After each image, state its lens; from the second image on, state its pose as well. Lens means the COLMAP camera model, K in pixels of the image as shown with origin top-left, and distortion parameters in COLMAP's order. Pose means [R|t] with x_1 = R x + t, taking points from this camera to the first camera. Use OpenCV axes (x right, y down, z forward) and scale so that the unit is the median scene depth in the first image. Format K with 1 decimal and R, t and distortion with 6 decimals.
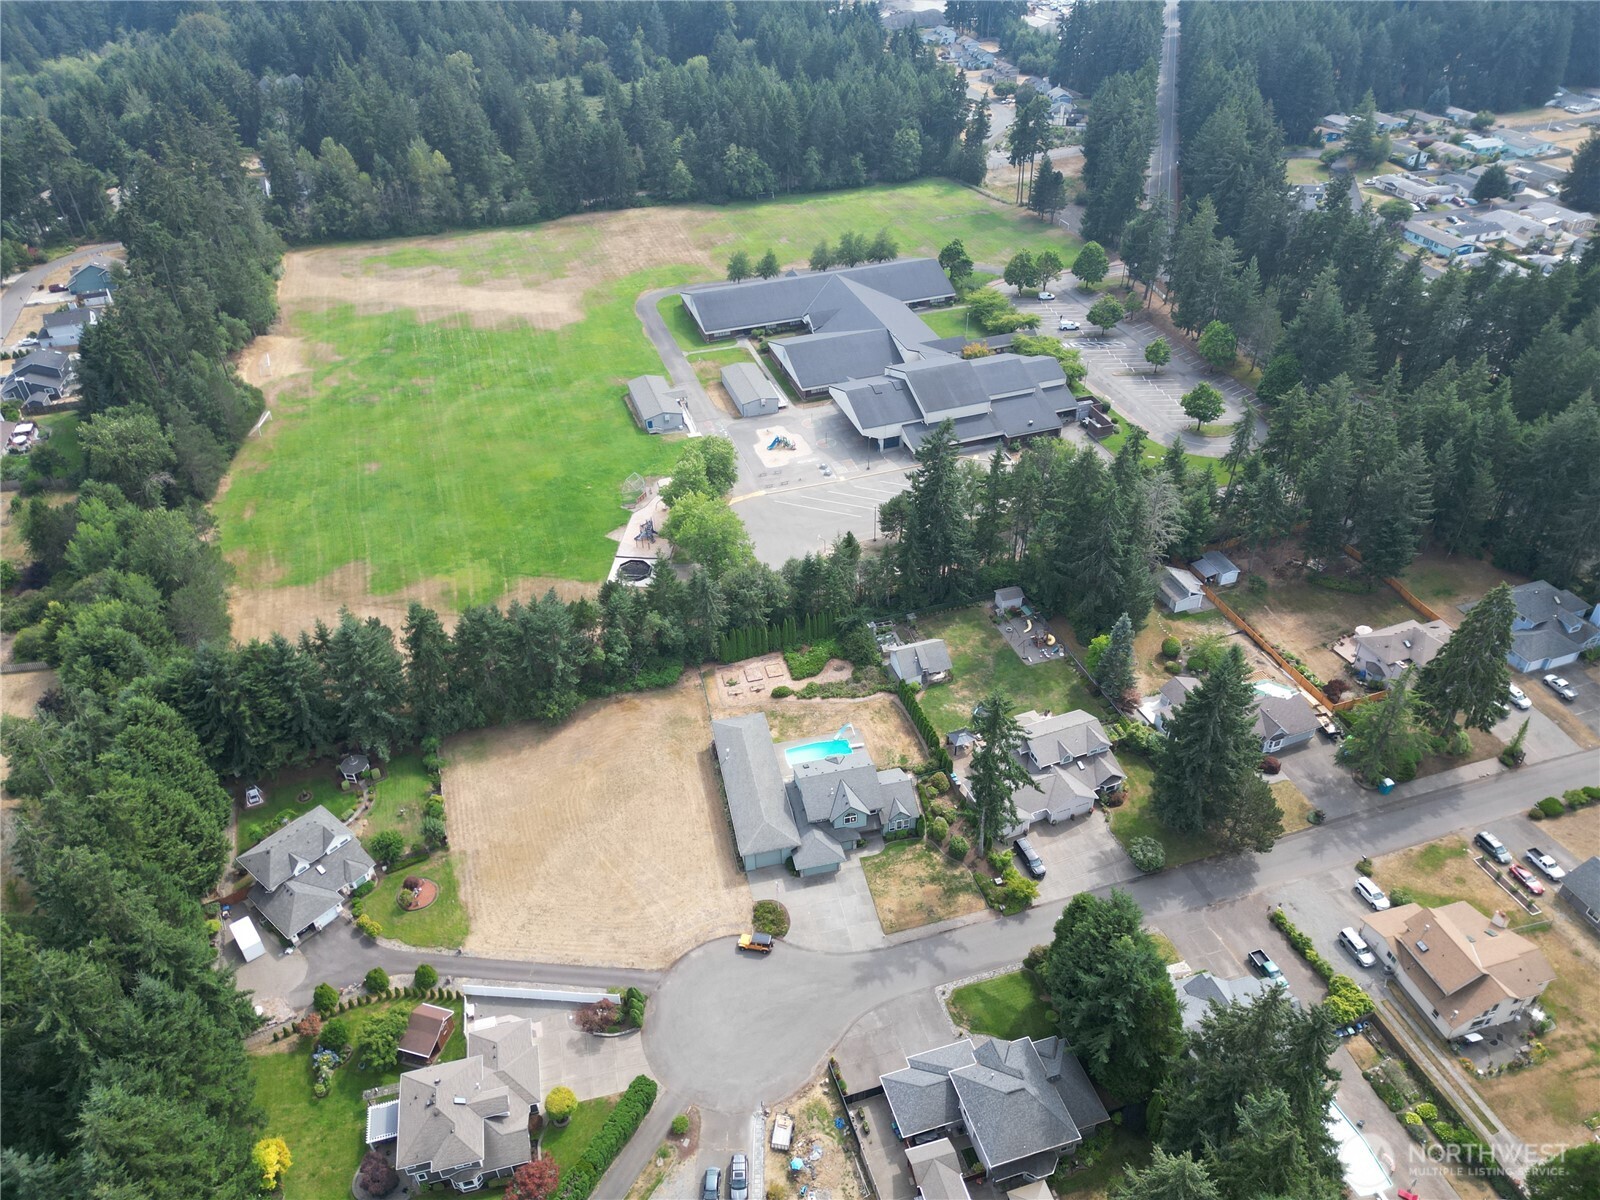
lens RADIAL K [[1116.9, 0, 794.2], [0, 1116.9, 596.8], [0, 0, 1]] dist [0.051646, -0.025788]
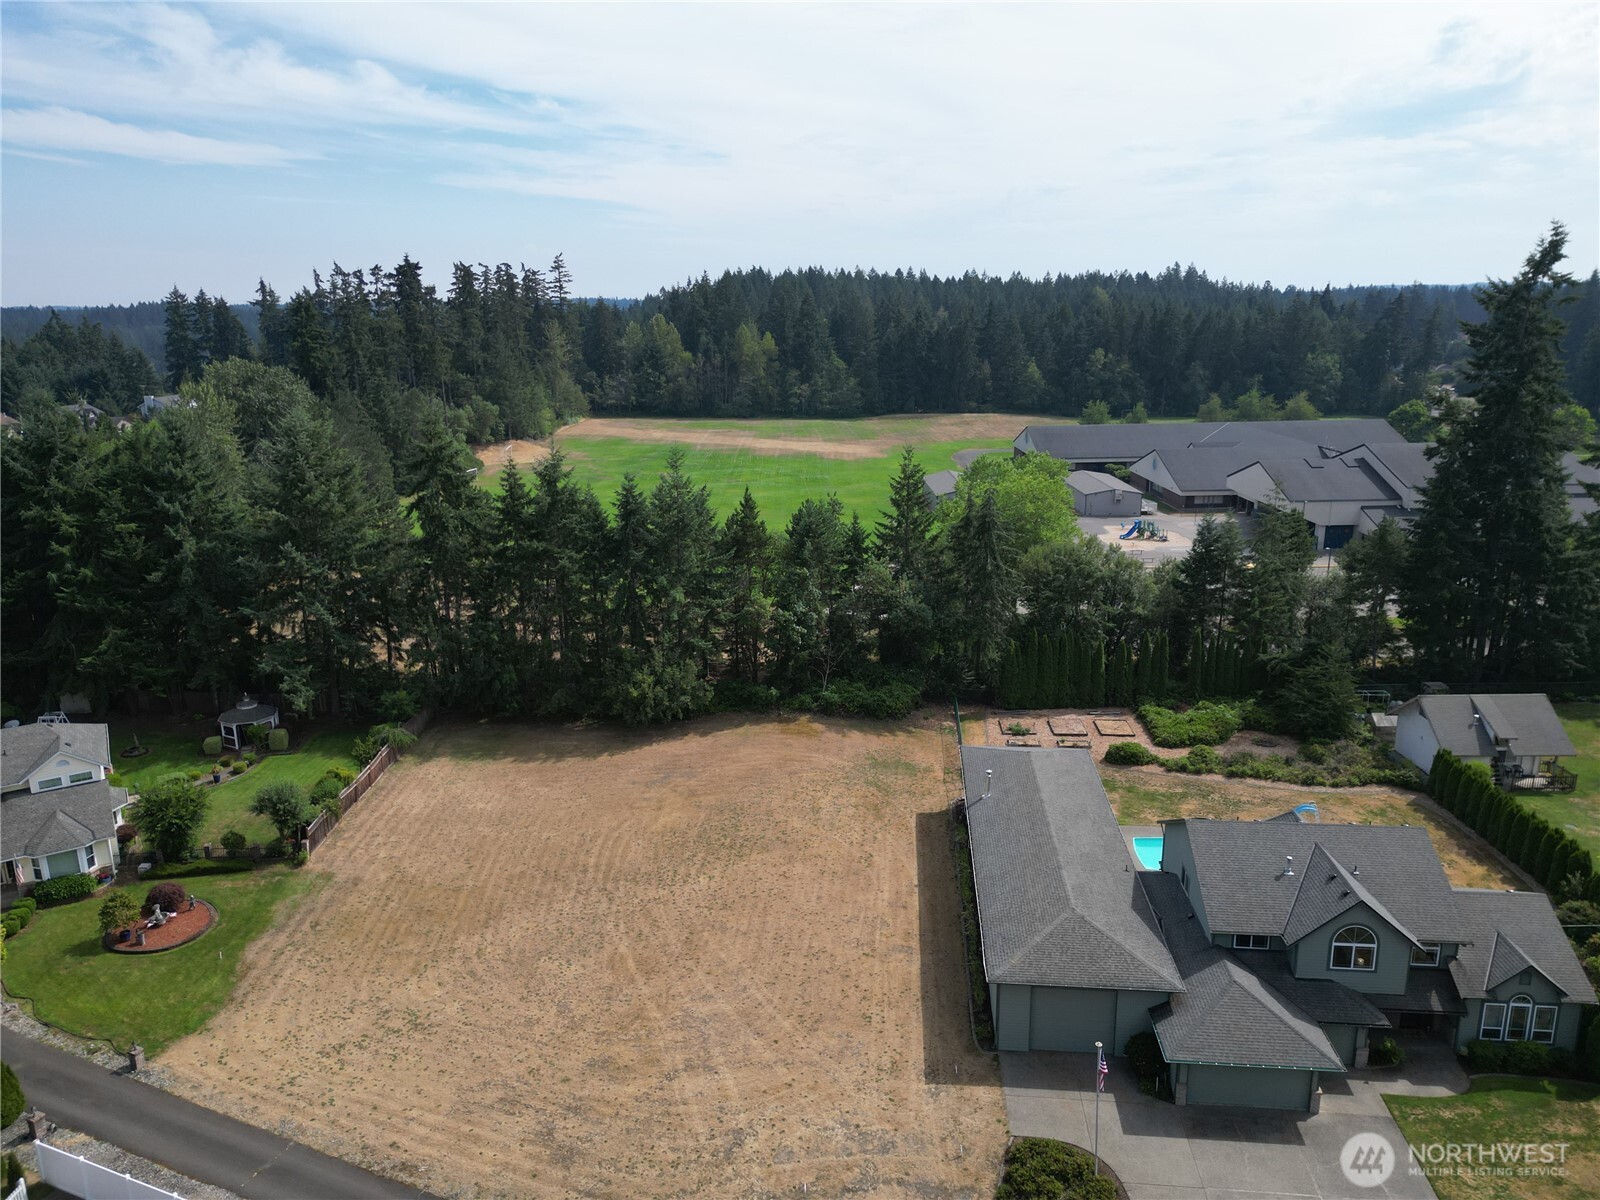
lens RADIAL K [[1116.9, 0, 799.5], [0, 1116.9, 607.4], [0, 0, 1]] dist [0.051646, -0.025788]
pose [[0.952338, 0.098236, -0.288795, -0.015611], [-0.195602, 0.923132, -0.331010, 0.241042], [0.234079, 0.371722, 0.898348, 0.630339]]
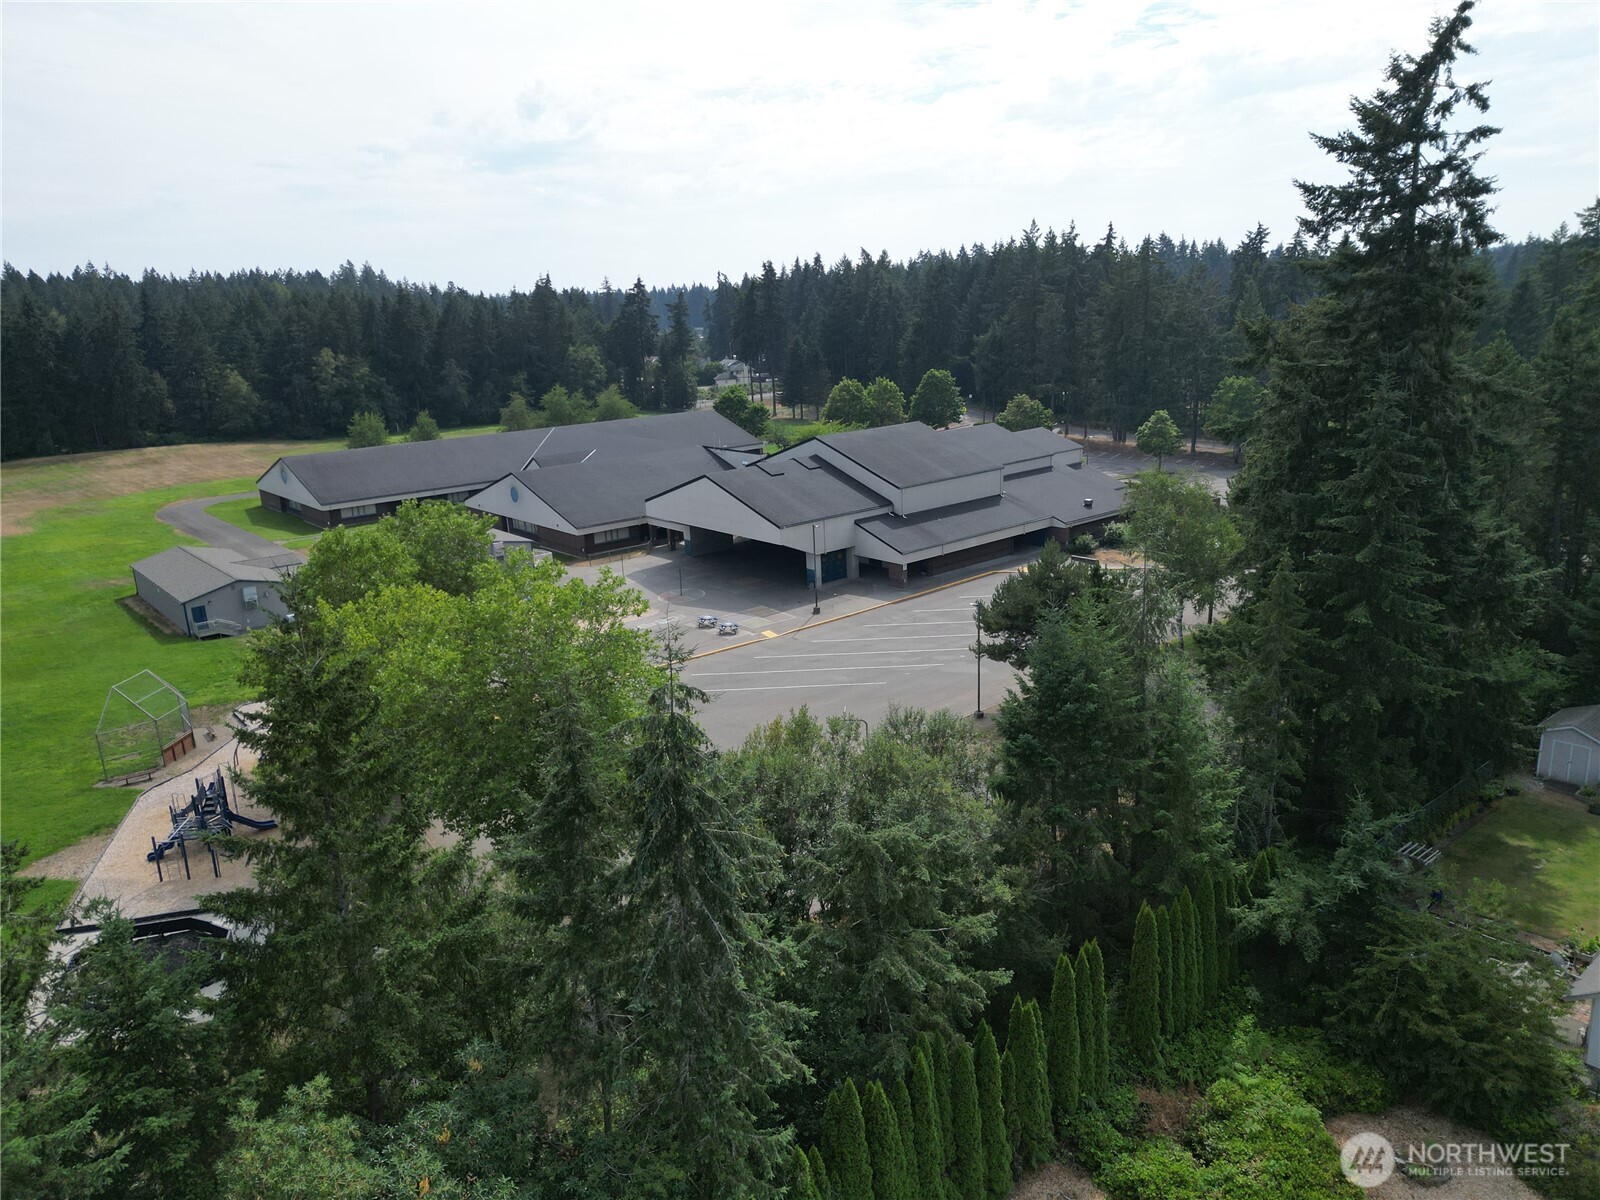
lens RADIAL K [[1116.9, 0, 794.0], [0, 1116.9, 603.4], [0, 0, 1]] dist [0.051646, -0.025788]
pose [[0.926228, -0.103915, 0.362359, -0.132947], [0.232489, 0.914138, -0.332115, 0.022079], [-0.296734, 0.391859, 0.870859, 0.995599]]
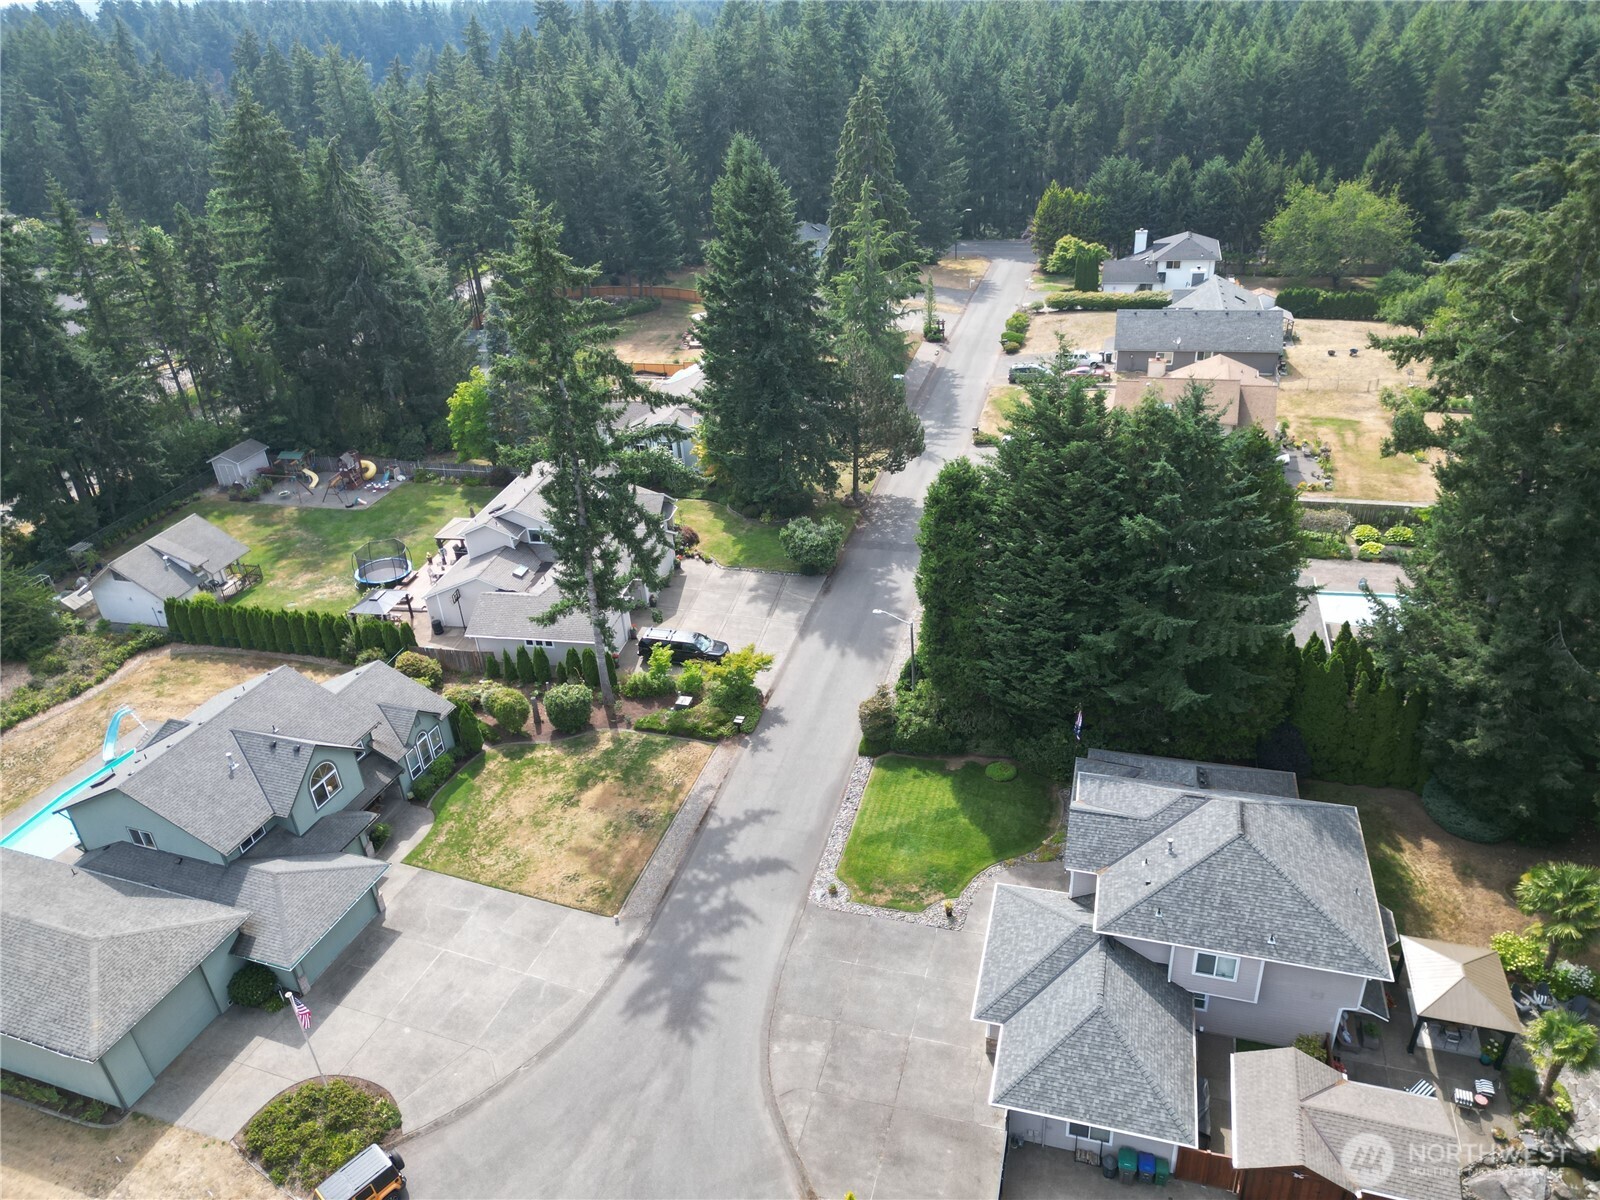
lens RADIAL K [[1116.9, 0, 791.7], [0, 1116.9, 607.2], [0, 0, 1]] dist [0.051646, -0.025788]
pose [[0.542012, -0.416668, 0.729802, -0.111920], [0.536692, 0.839888, 0.080928, 0.198284], [-0.646672, 0.347814, 0.678852, 0.616065]]
